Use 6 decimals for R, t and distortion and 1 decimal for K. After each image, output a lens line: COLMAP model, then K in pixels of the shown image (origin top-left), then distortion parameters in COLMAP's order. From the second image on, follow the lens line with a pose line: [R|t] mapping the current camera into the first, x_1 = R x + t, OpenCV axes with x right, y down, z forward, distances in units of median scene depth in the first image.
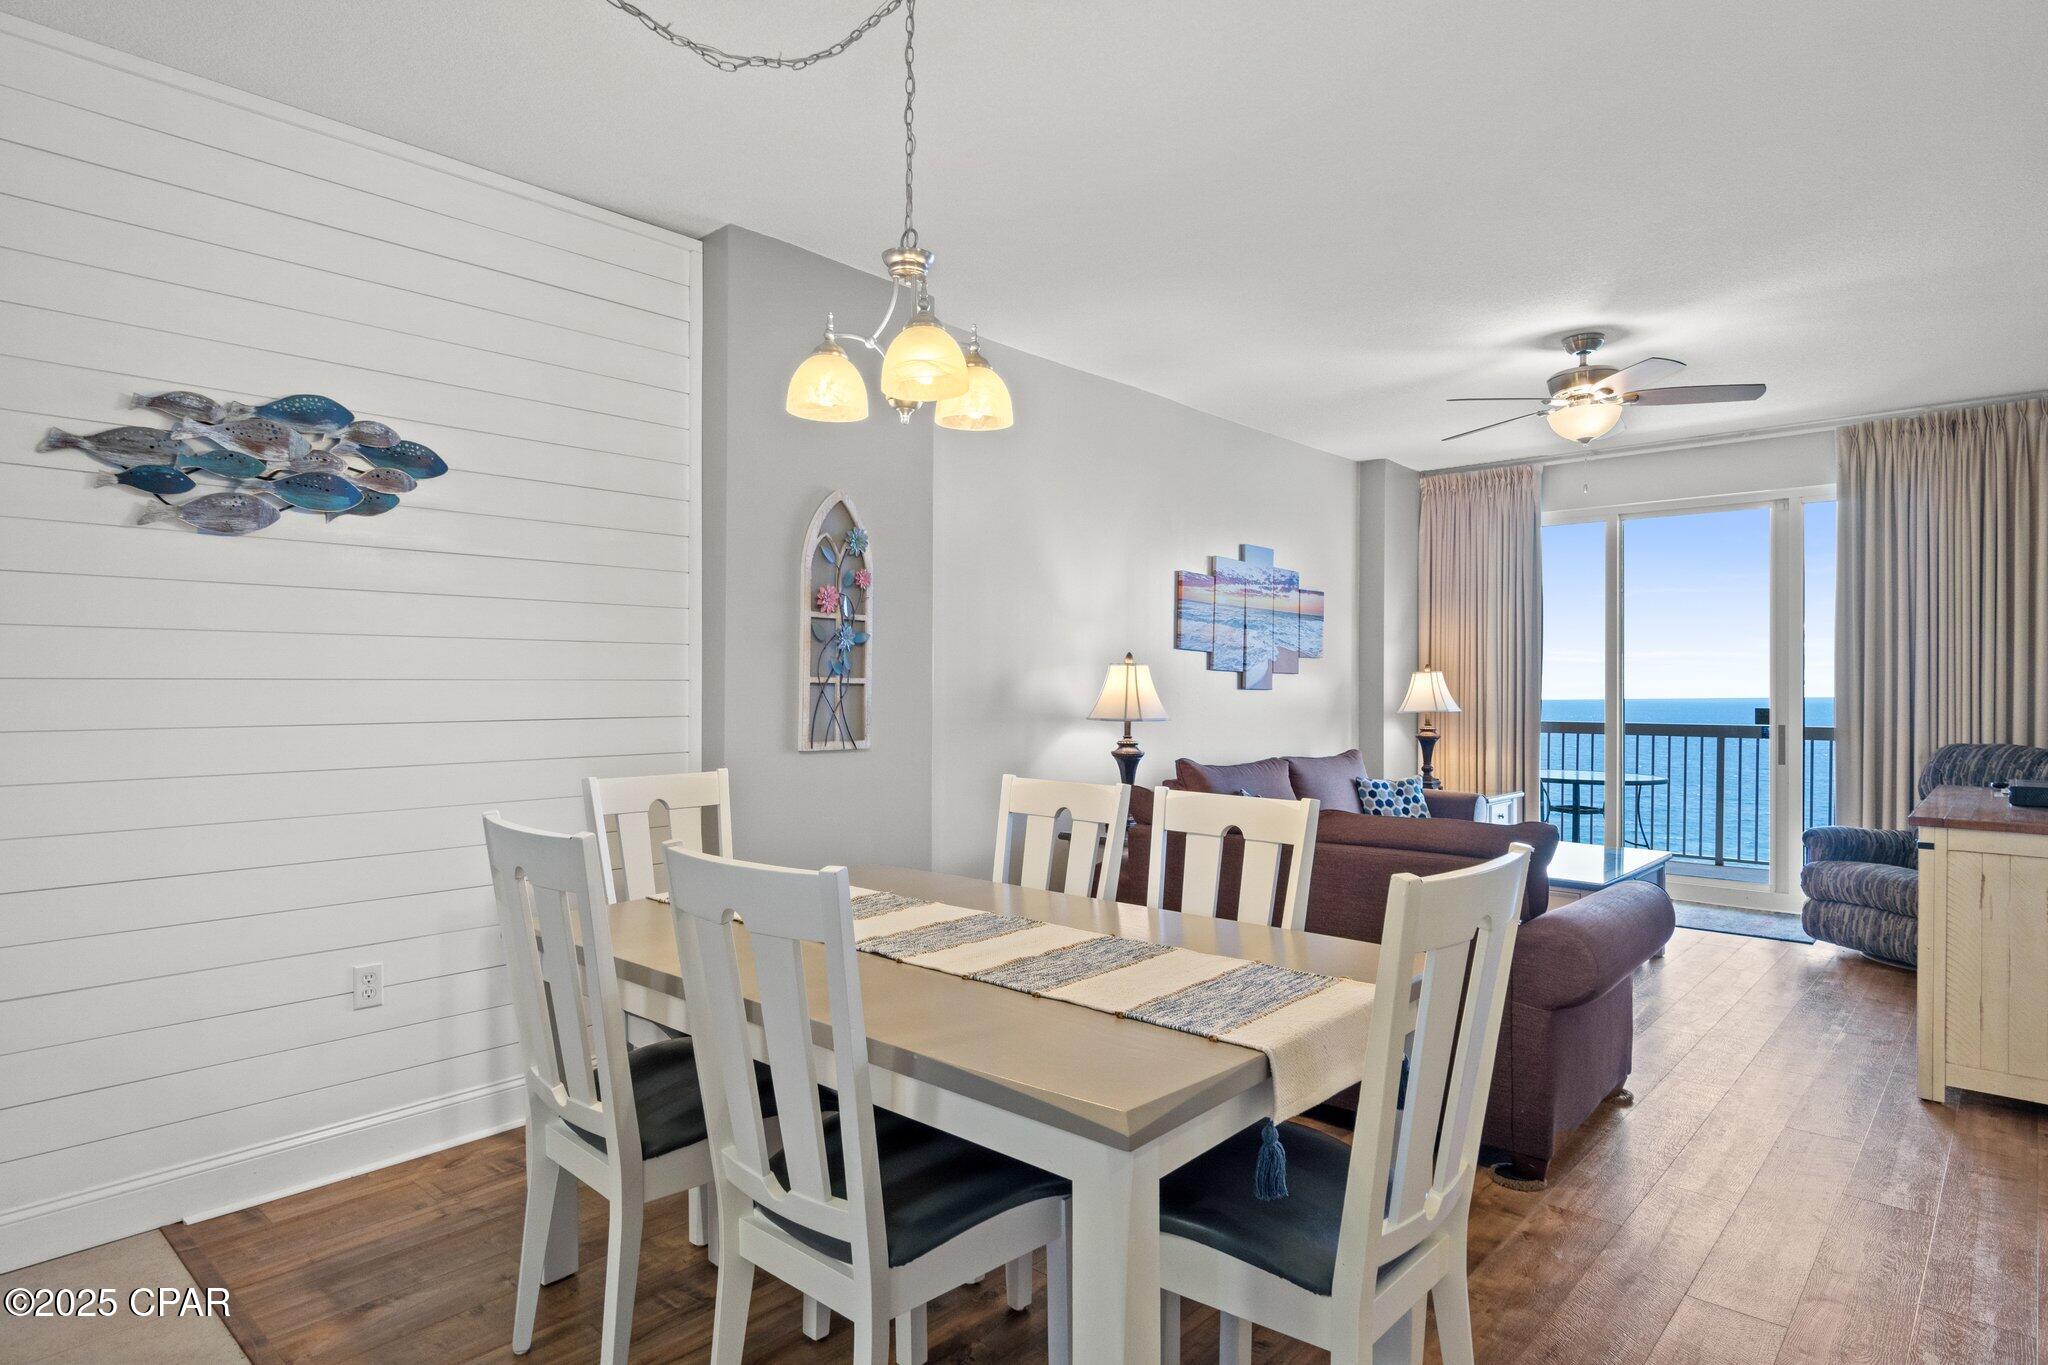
lens RADIAL K [[1134.2, 0, 1024.0], [0, 1134.2, 682.5], [0, 0, 1]] dist [0.000829, 0.000595]
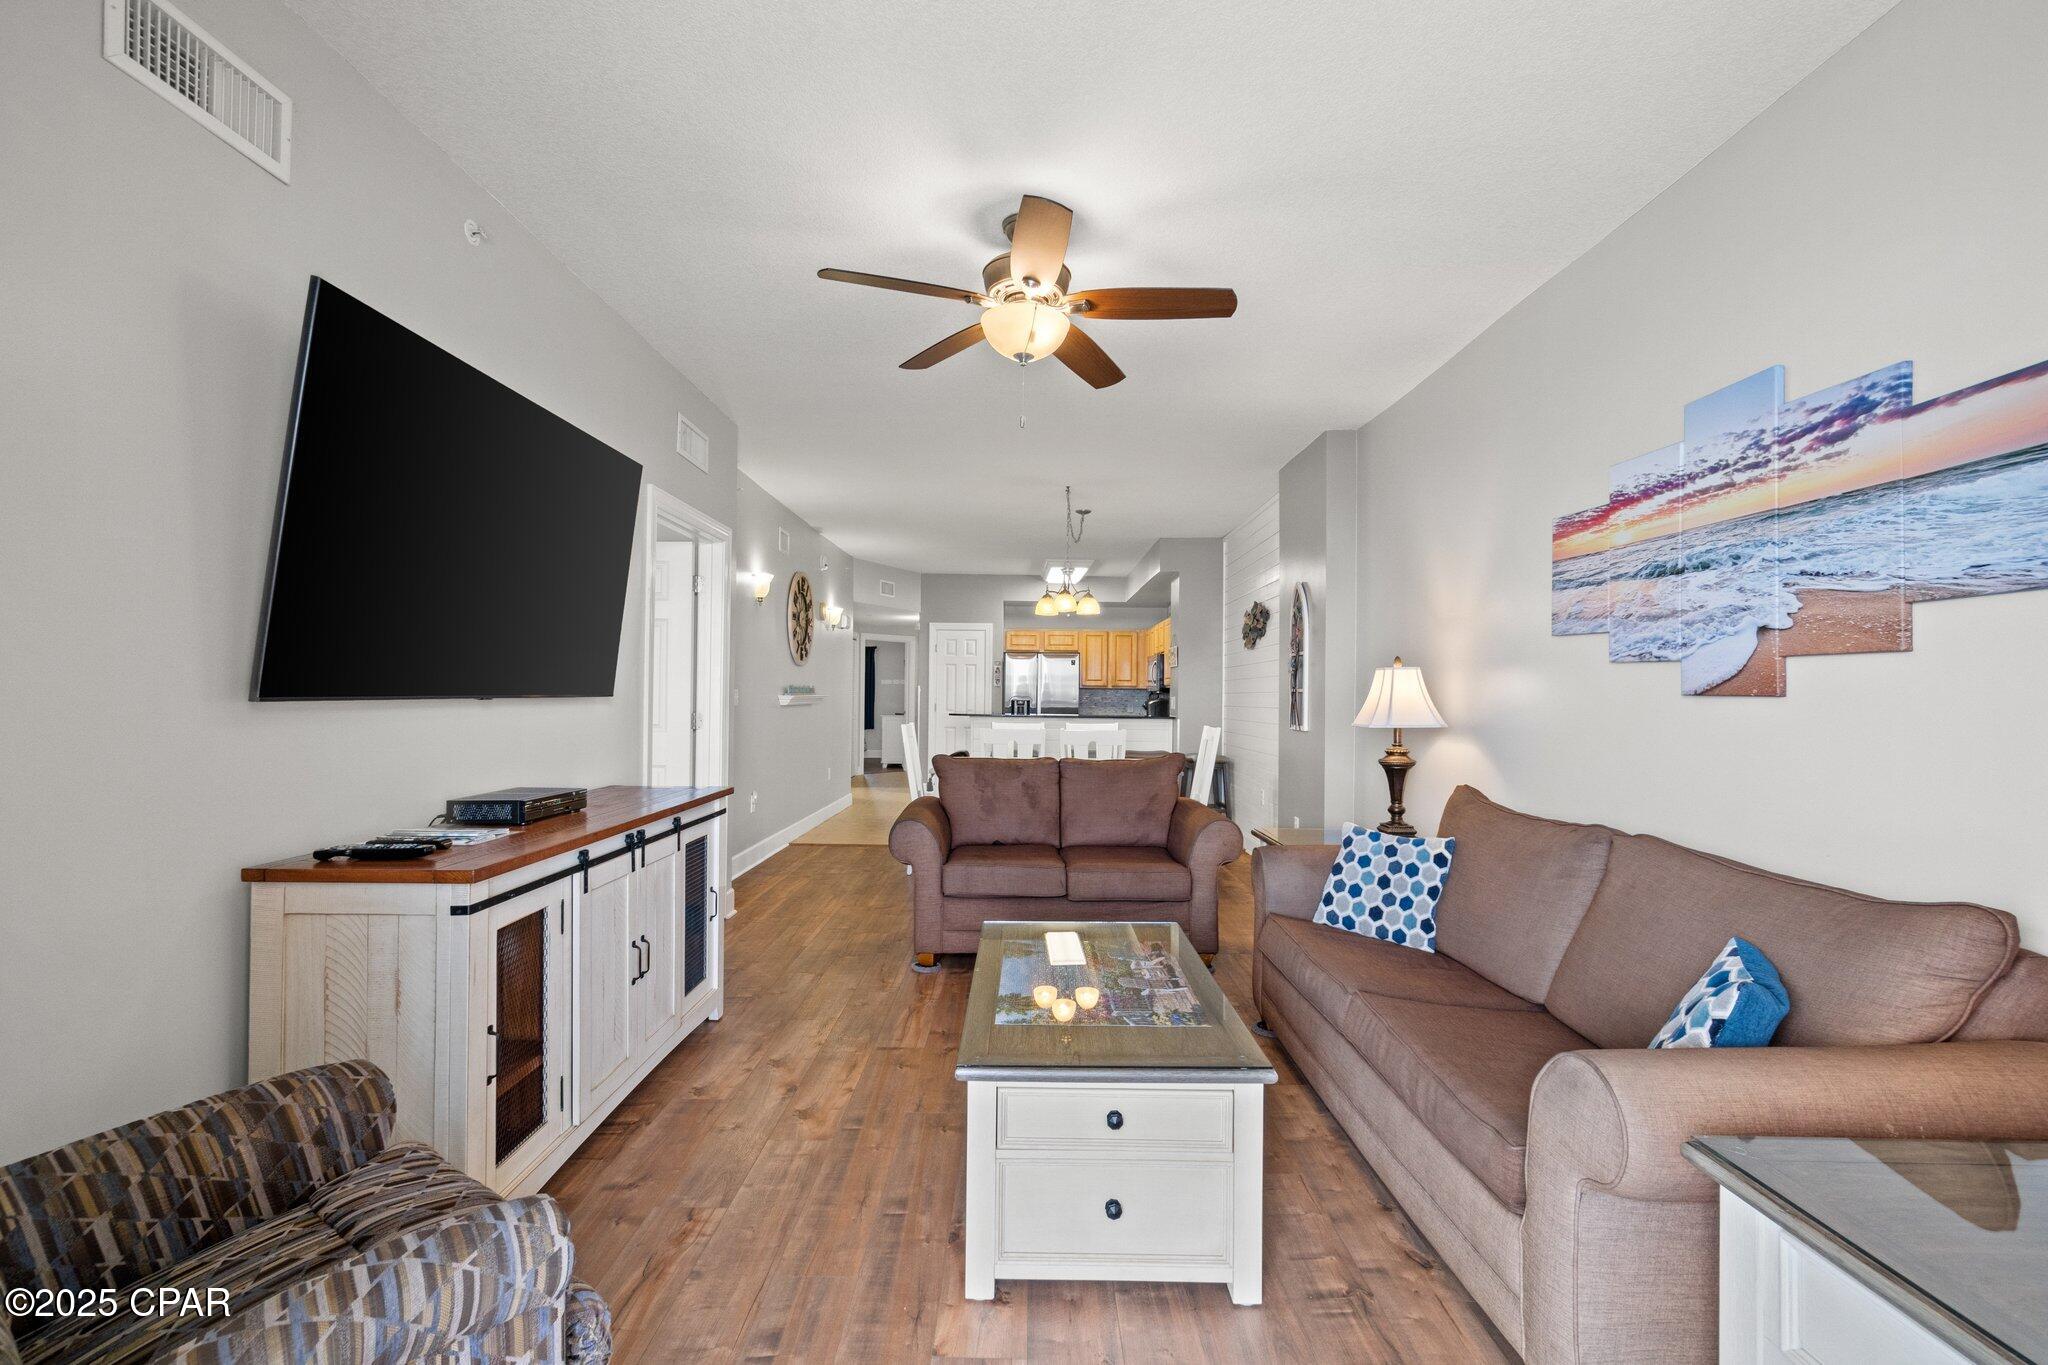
lens RADIAL K [[894.3, 0, 1020.4], [0, 894.3, 667.2], [0, 0, 1]] dist [-0.000639, 0.000803]
pose [[-0.744986, -0.034262, -0.666200, 0.767589], [-0.011208, 0.999182, -0.038854, 0.013782], [0.666986, -0.021479, -0.744761, 1.251042]]
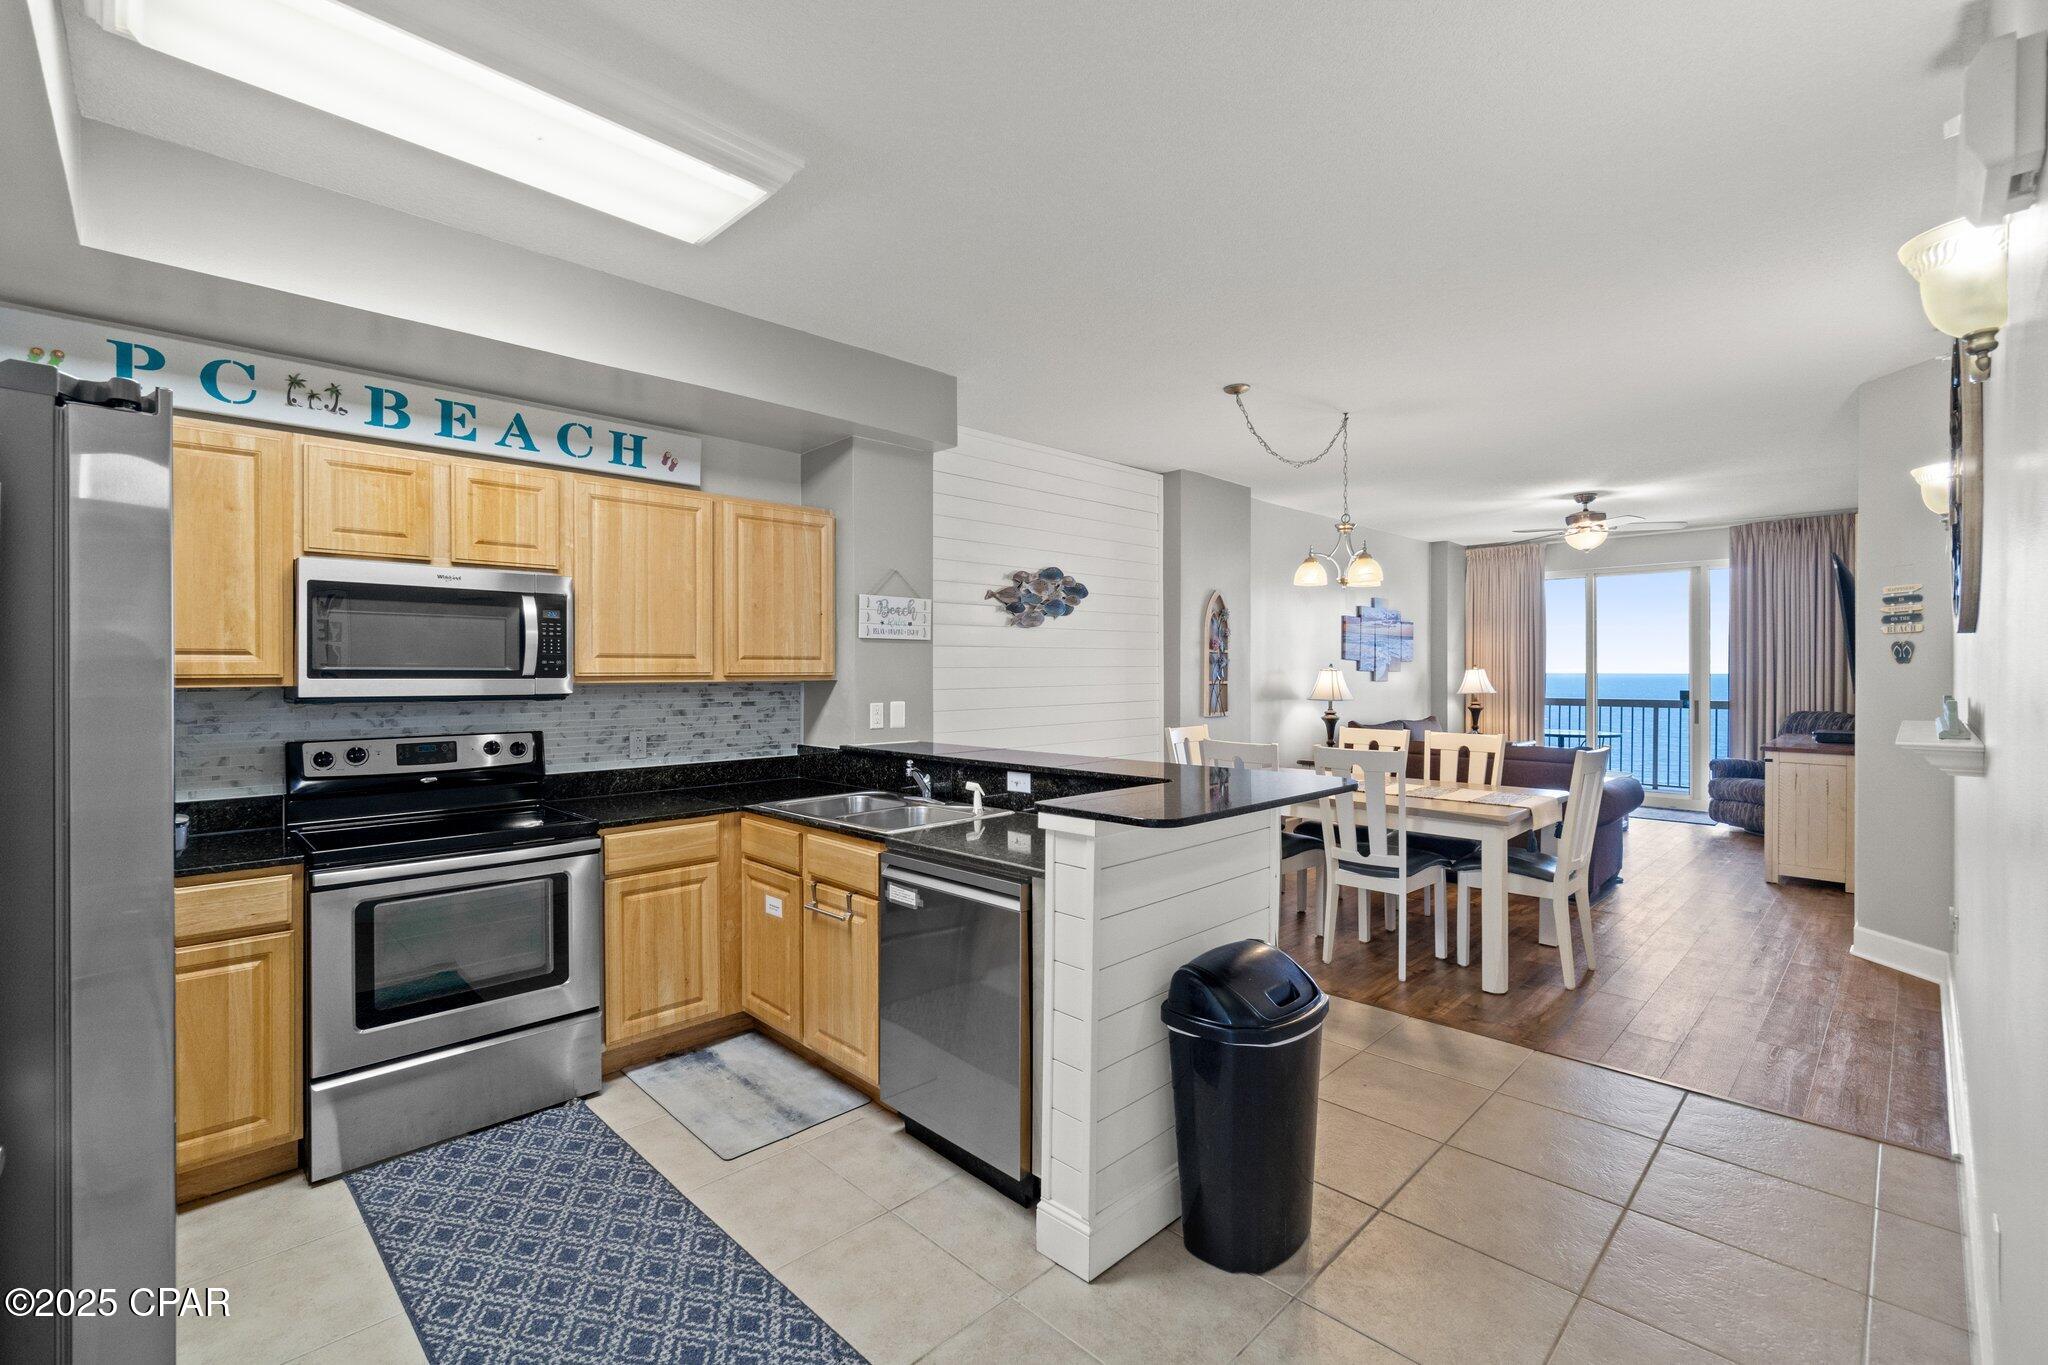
lens RADIAL K [[894.3, 0, 1020.4], [0, 894.3, 667.2], [0, 0, 1]] dist [-0.000639, 0.000803]
pose [[0.998309, -0.005881, -0.057840, -0.306206], [0.006044, 0.999978, 0.002653, -0.025645], [0.057823, -0.002998, 0.998322, -0.456228]]
